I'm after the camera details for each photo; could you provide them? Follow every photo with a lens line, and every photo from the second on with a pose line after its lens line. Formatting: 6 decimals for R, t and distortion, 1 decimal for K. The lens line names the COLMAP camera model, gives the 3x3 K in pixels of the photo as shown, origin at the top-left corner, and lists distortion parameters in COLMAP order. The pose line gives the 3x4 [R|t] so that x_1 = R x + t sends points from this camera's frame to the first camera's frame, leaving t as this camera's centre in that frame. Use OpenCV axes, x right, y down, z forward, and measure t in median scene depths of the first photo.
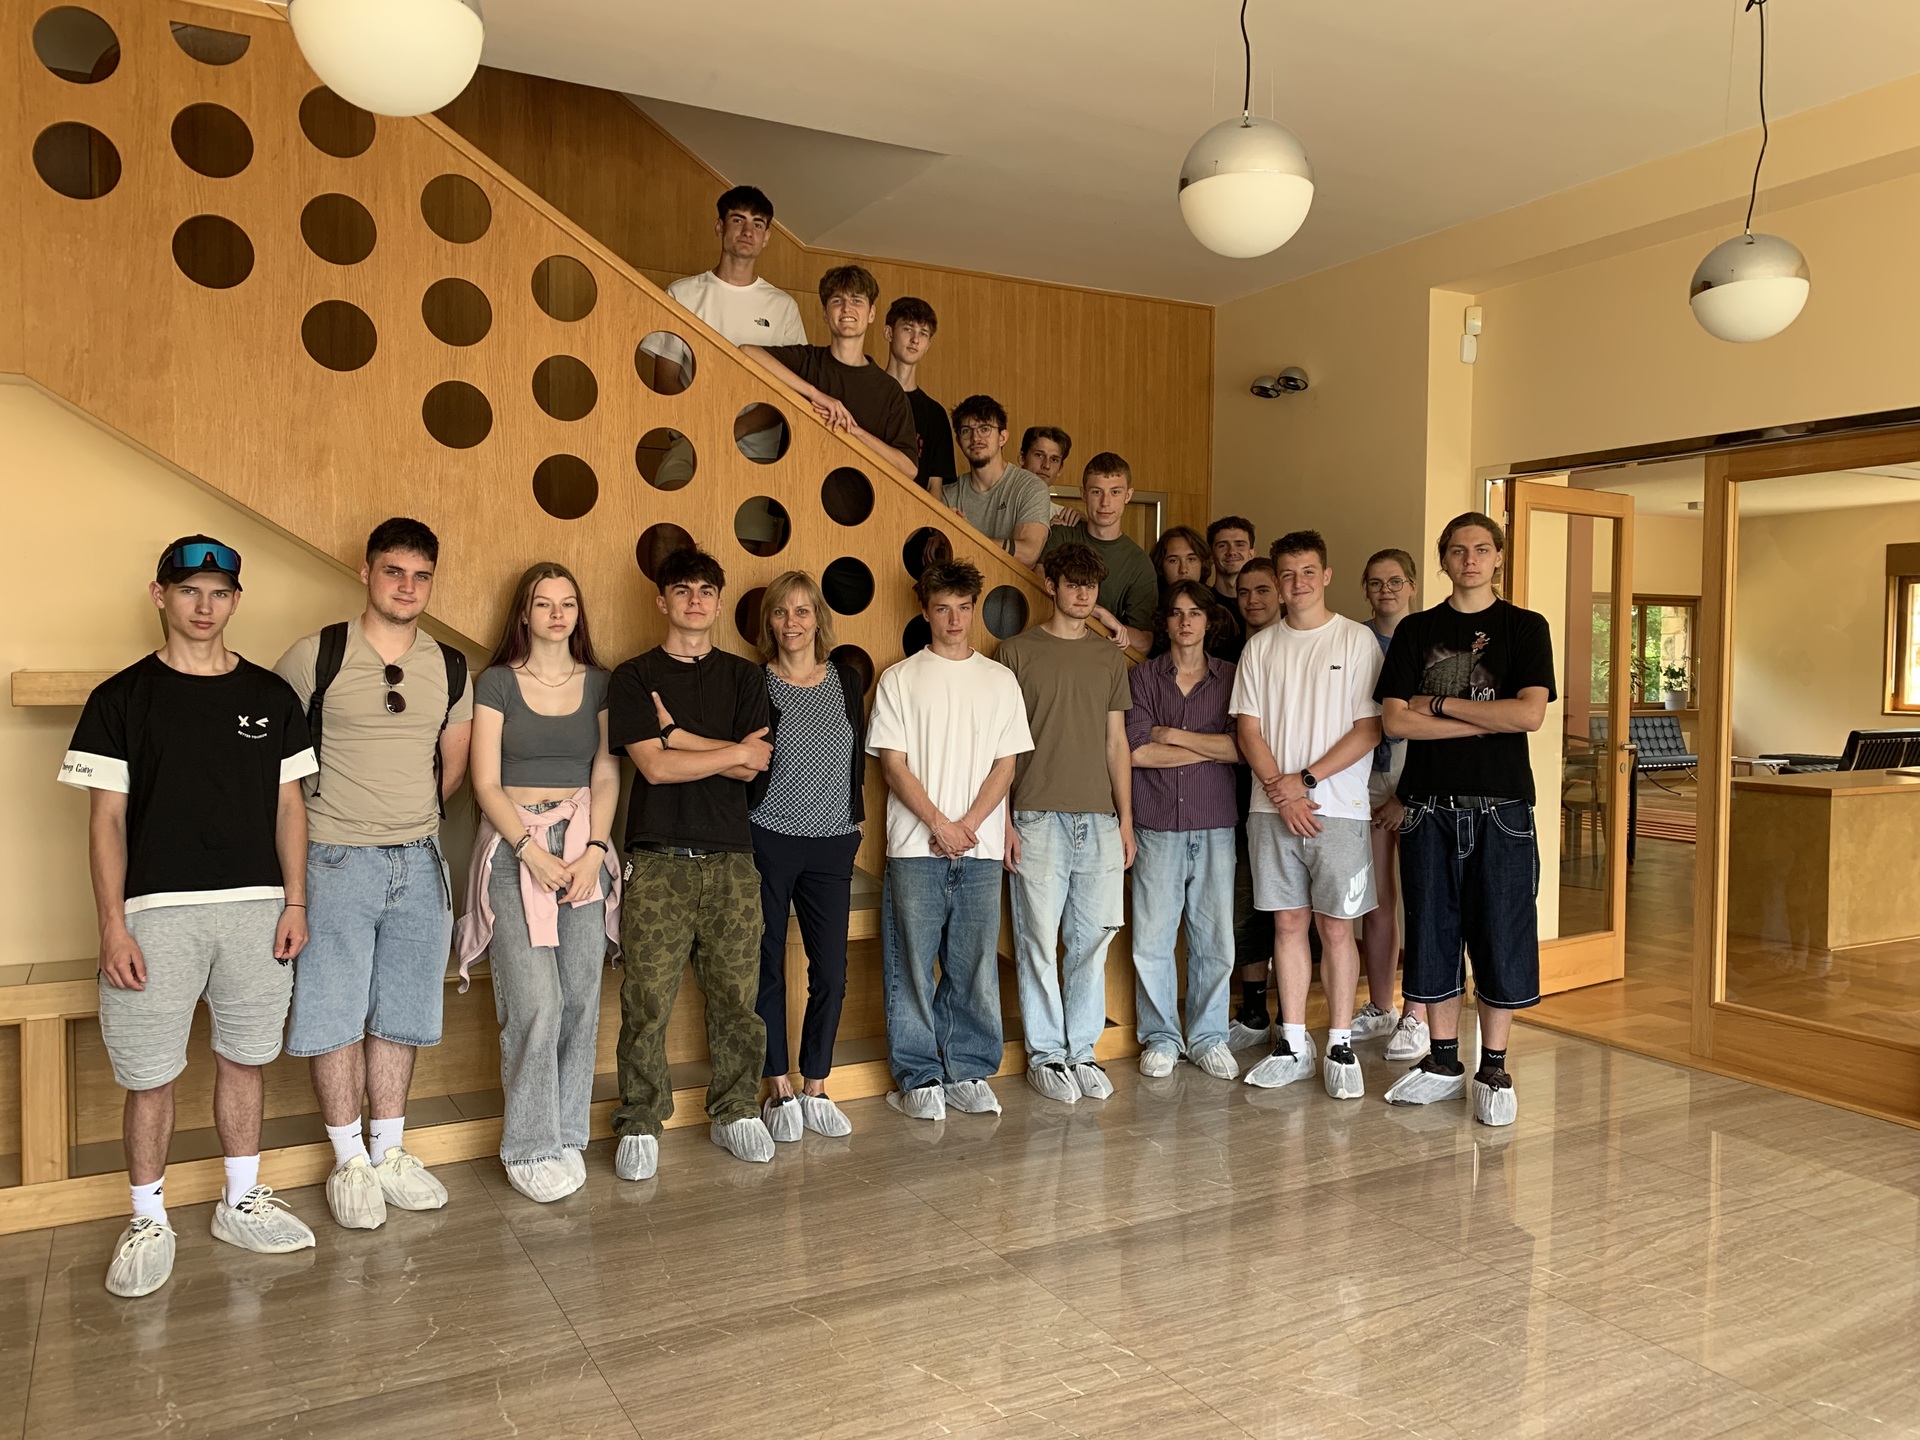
lens RADIAL K [[1471.9, 0, 961.8], [0, 1471.9, 720.6], [0, 0, 1]] dist [0.032572, -0.041355]
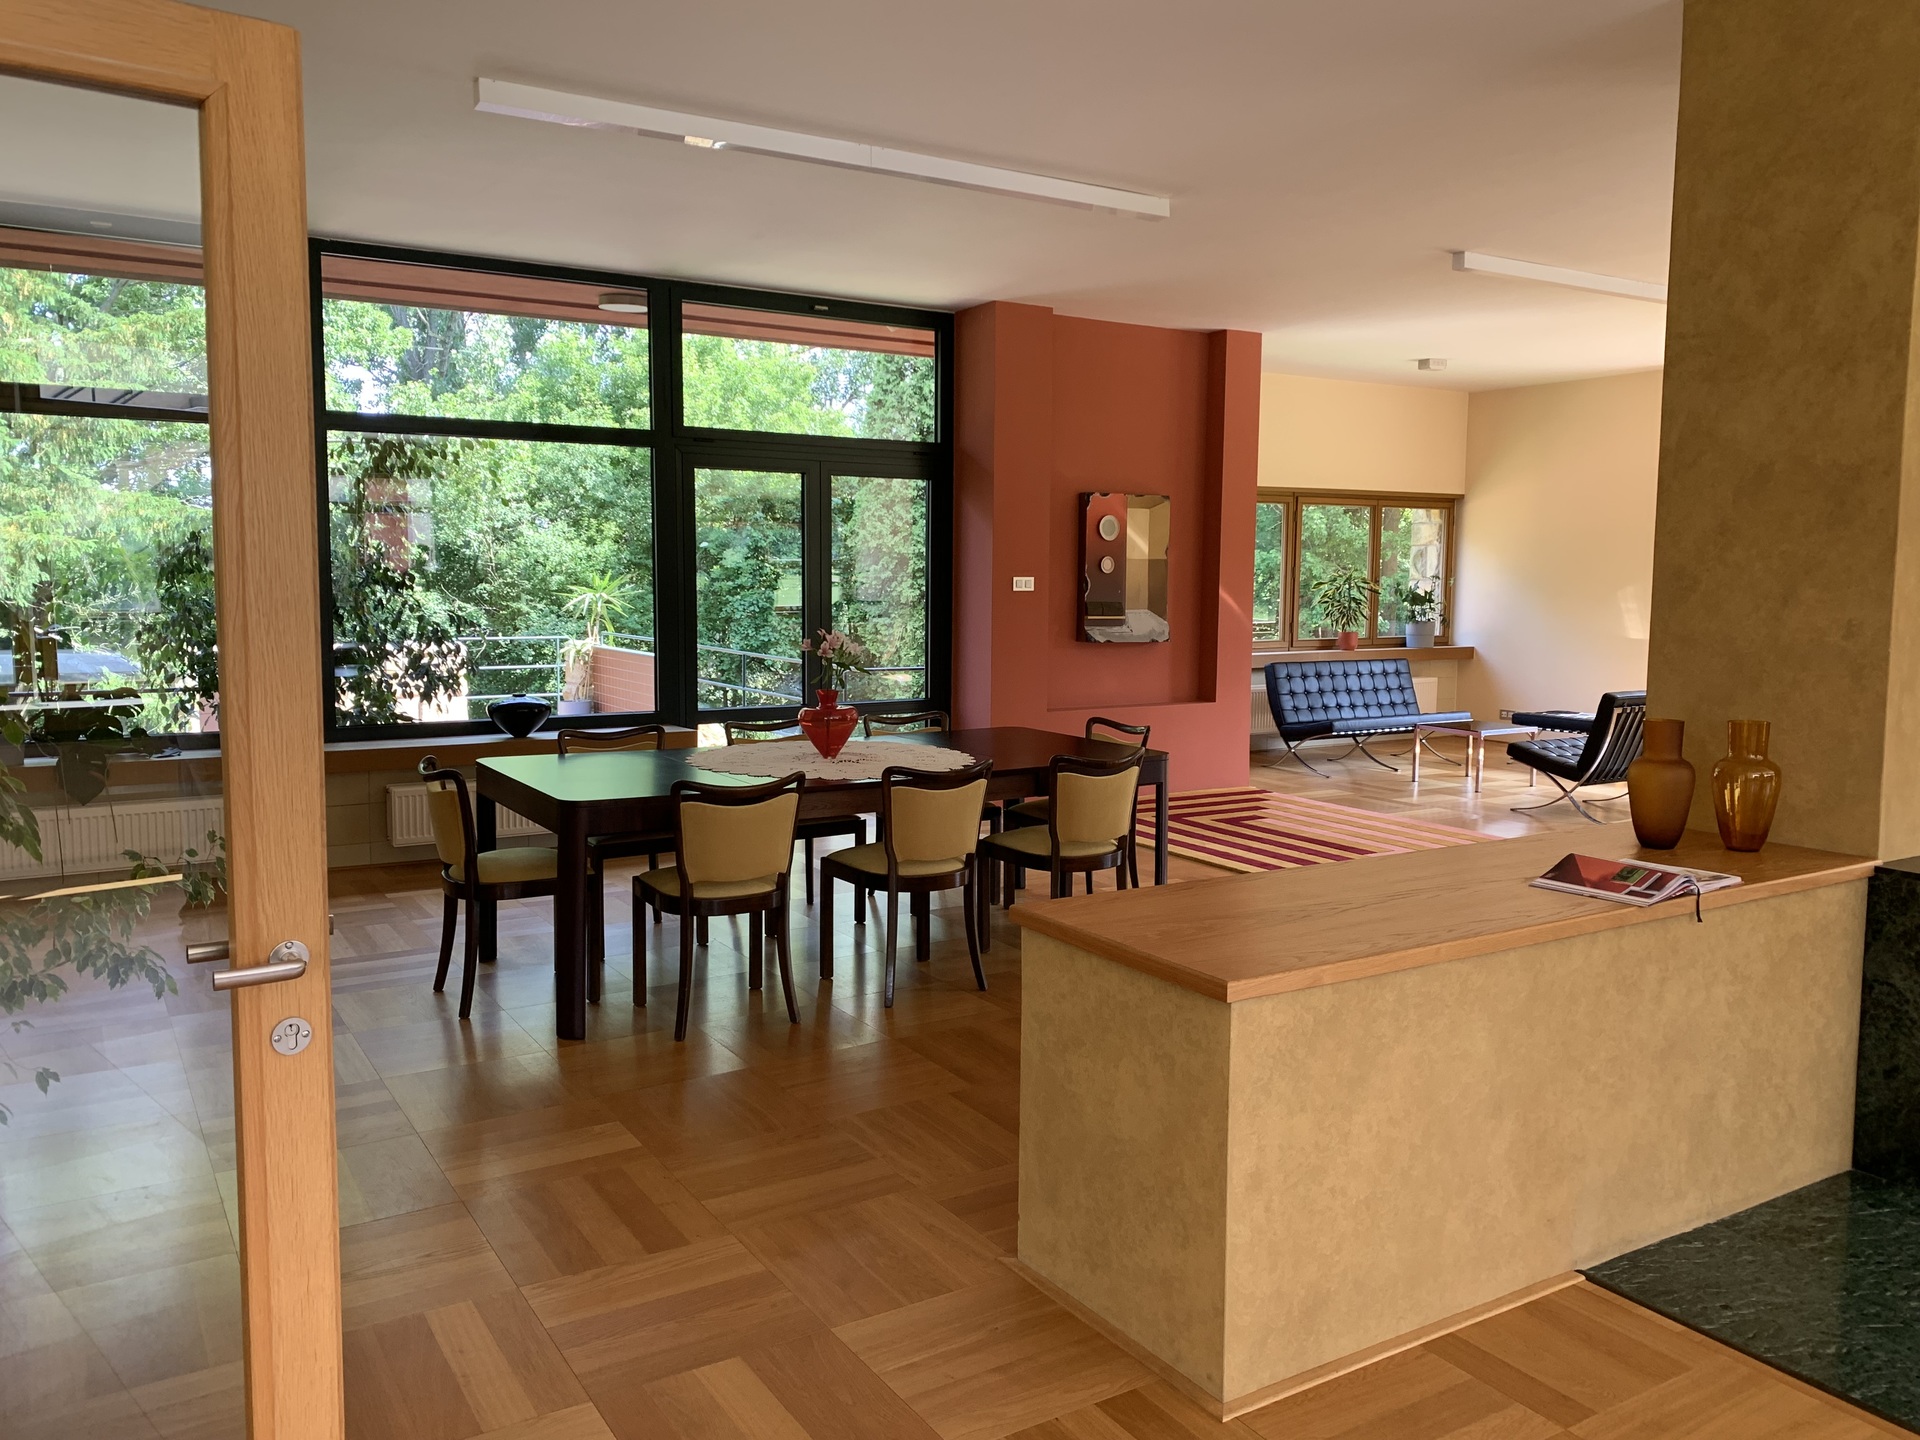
lens RADIAL K [[1471.9, 0, 930.4], [0, 1471.9, 707.9], [0, 0, 1]] dist [0.032572, -0.041355]
pose [[0.999132, -0.005267, 0.041314, 0.619643], [0.003076, 0.998595, 0.052909, -0.051443], [-0.041535, -0.052736, 0.997744, 0.799644]]
